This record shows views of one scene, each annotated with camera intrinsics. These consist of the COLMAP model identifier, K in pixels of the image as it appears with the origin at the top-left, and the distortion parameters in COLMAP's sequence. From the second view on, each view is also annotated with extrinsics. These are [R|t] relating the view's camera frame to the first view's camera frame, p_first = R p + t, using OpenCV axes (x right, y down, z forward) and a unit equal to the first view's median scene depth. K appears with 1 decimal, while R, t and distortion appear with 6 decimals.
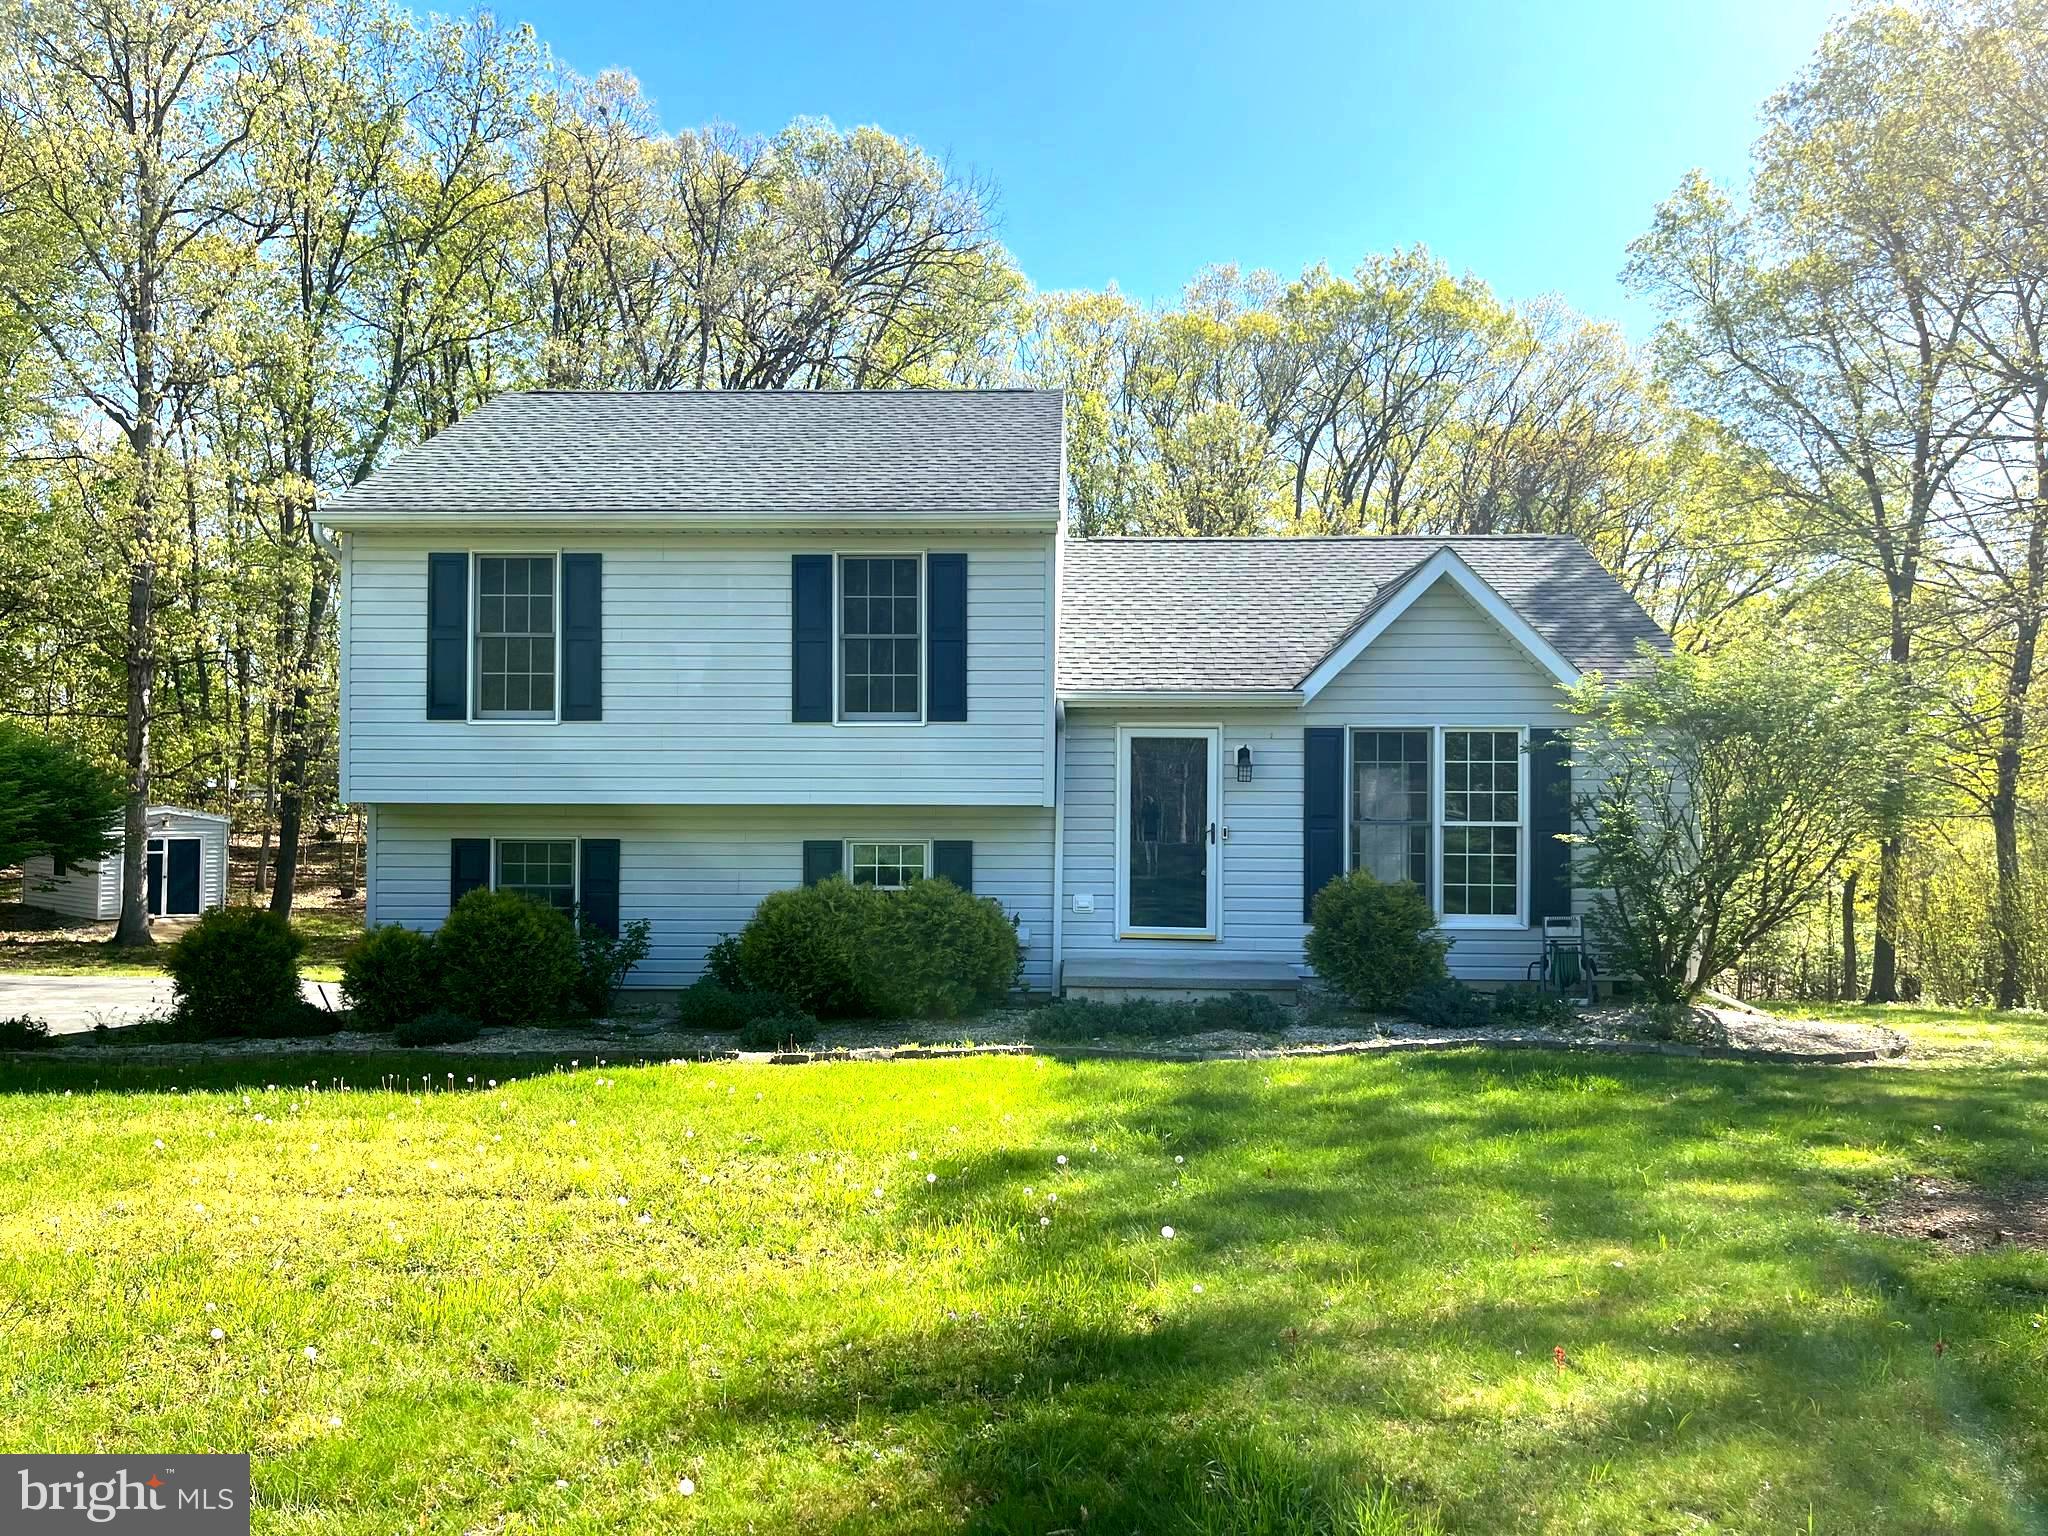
lens RADIAL K [[1551.8, 0, 1024.0], [0, 1551.8, 768.0], [0, 0, 1]] dist [0.068268, -0.004033]
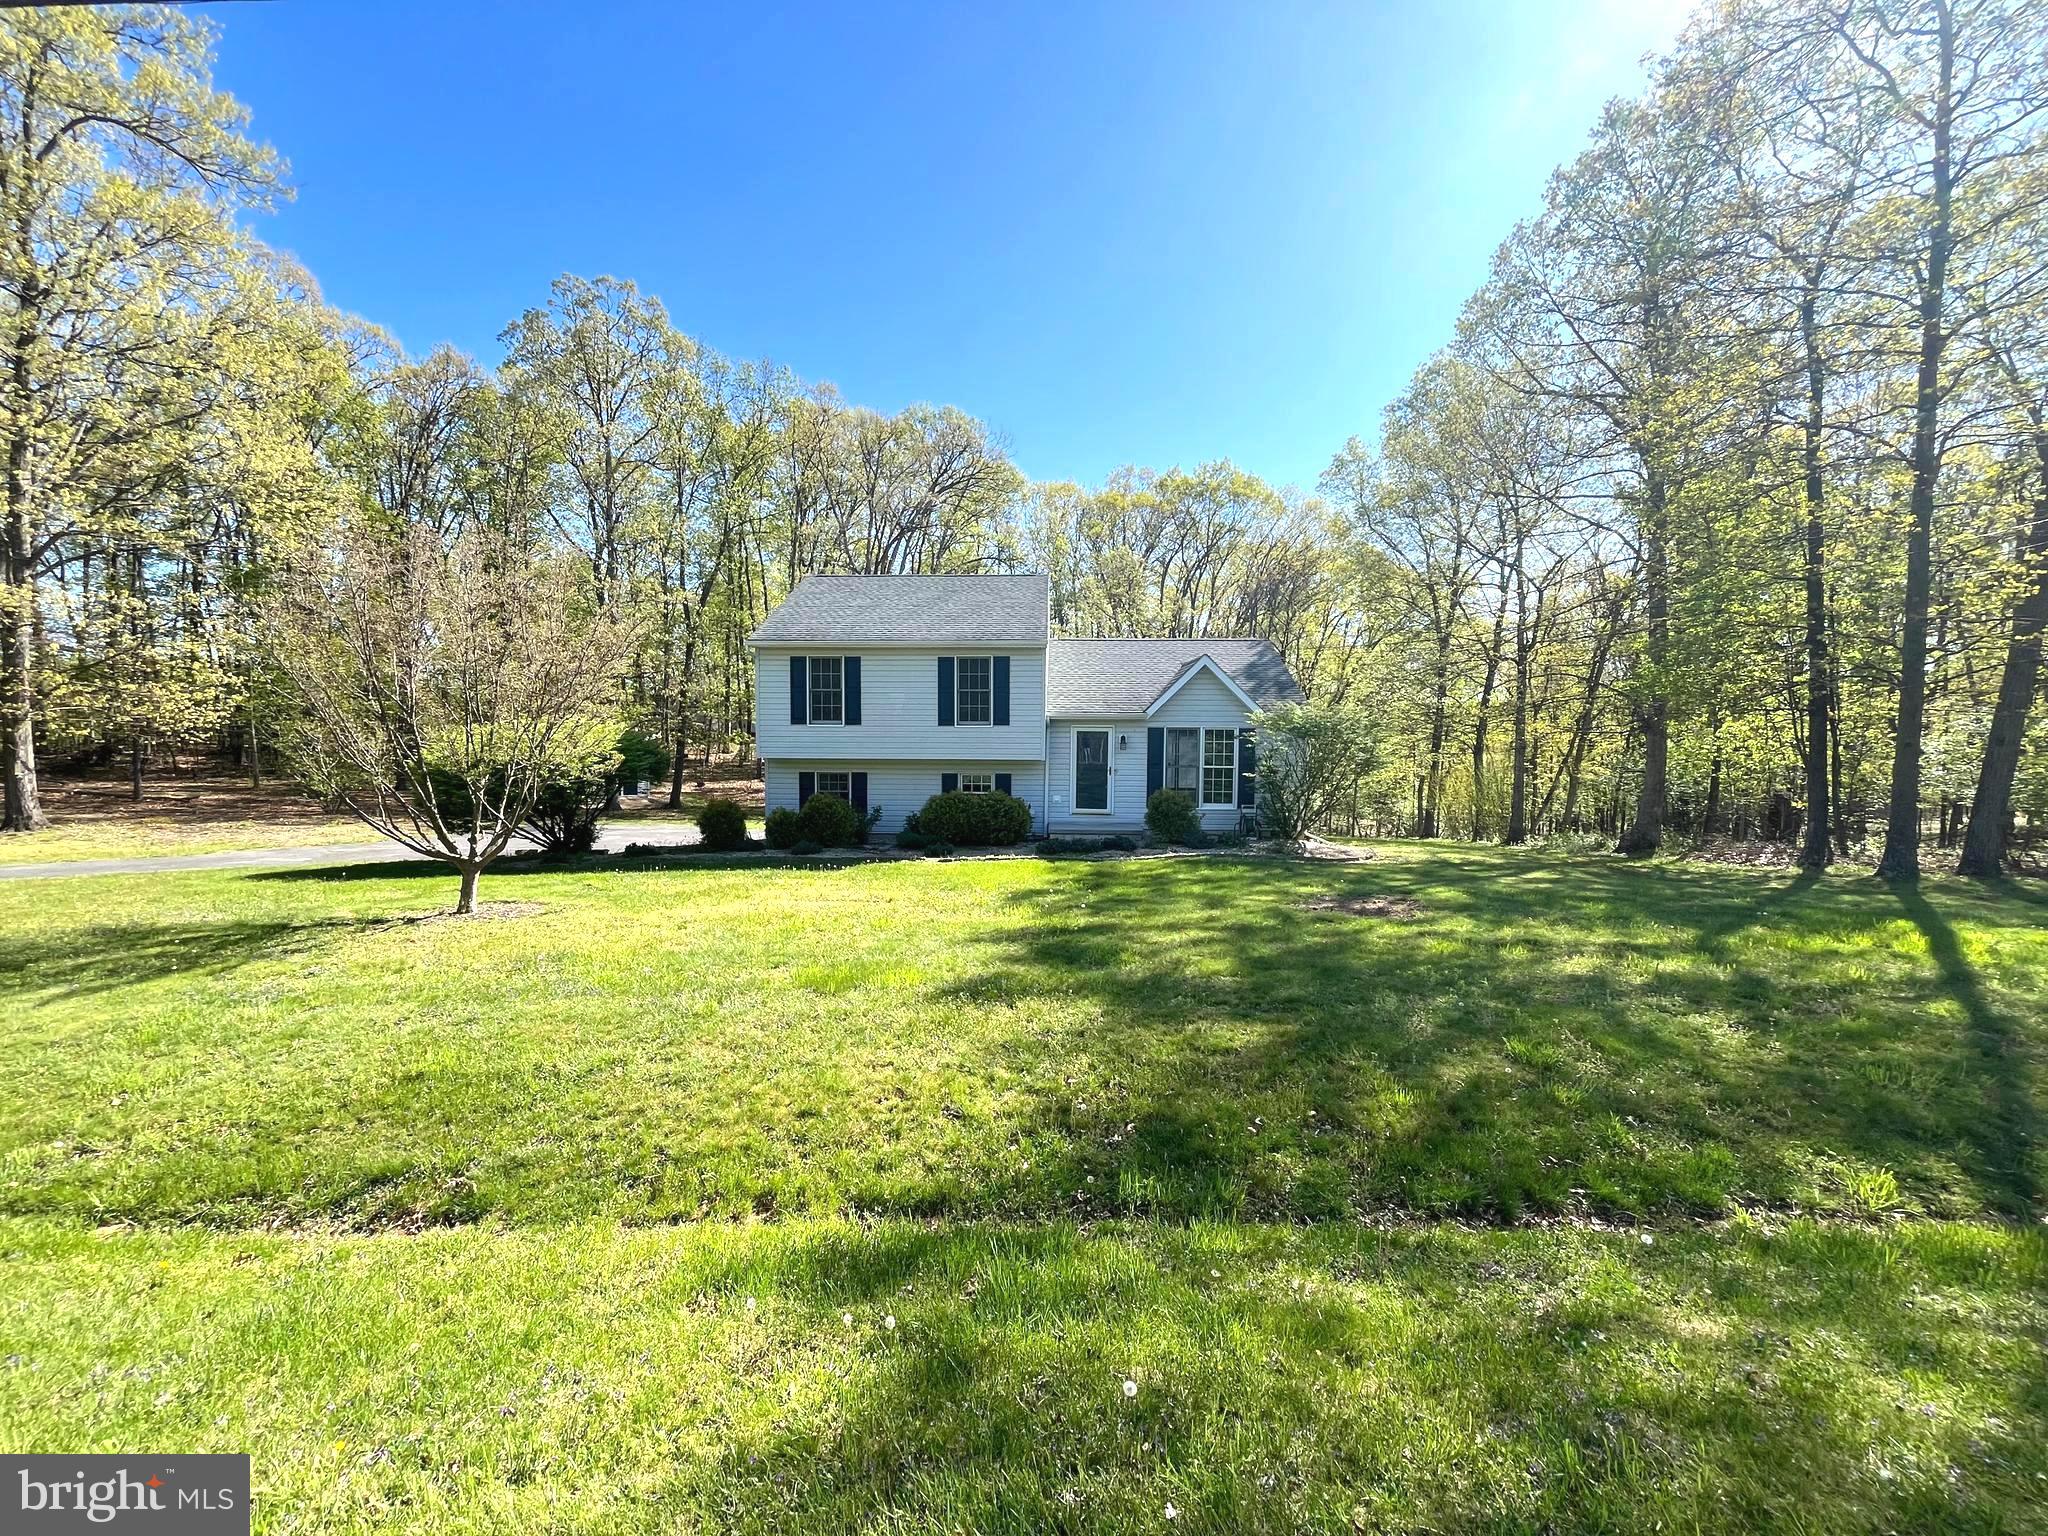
lens RADIAL K [[820.5, 0, 1023.0], [0, 820.5, 773.8], [0, 0, 1]] dist [0.008126, -0.000005]
pose [[0.999999, 0.001692, 0.000242, -0.015770], [-0.001705, 0.997474, 0.071011, -0.045785], [-0.000122, -0.071012, 0.997475, -0.294487]]
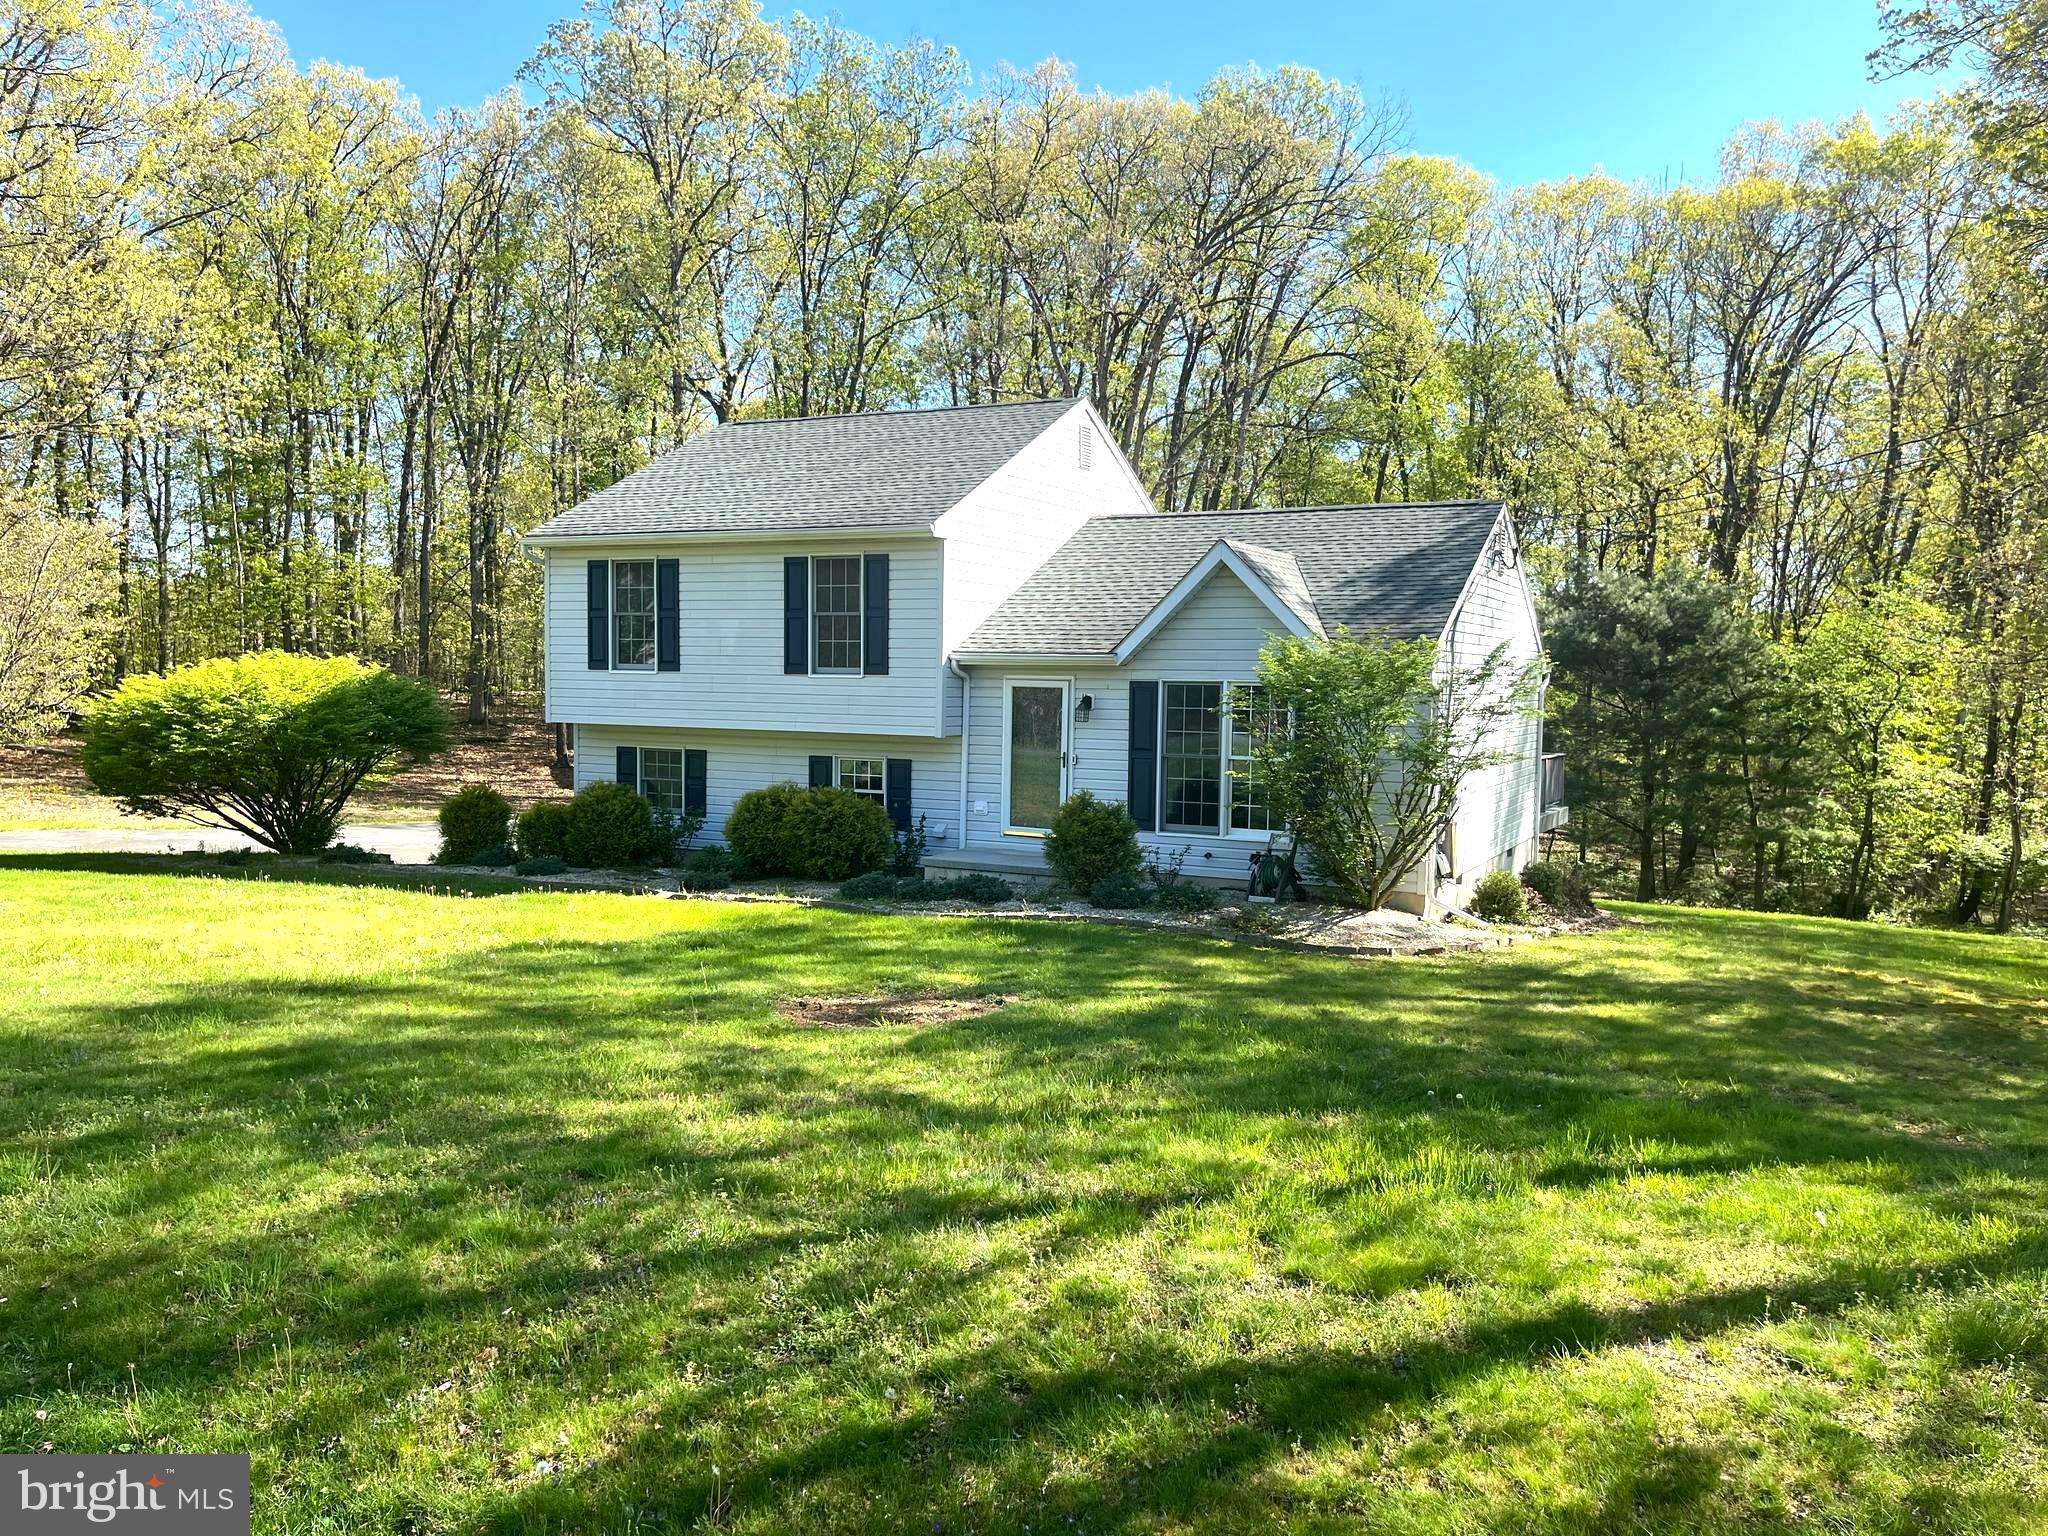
lens RADIAL K [[1551.8, 0, 1024.0], [0, 1551.8, 768.0], [0, 0, 1]] dist [0.068268, -0.004033]
pose [[0.909896, 0.034559, -0.413395, 0.648817], [-0.003977, 0.997205, 0.074612, -0.050640], [0.414818, -0.066245, 0.907490, -0.224467]]
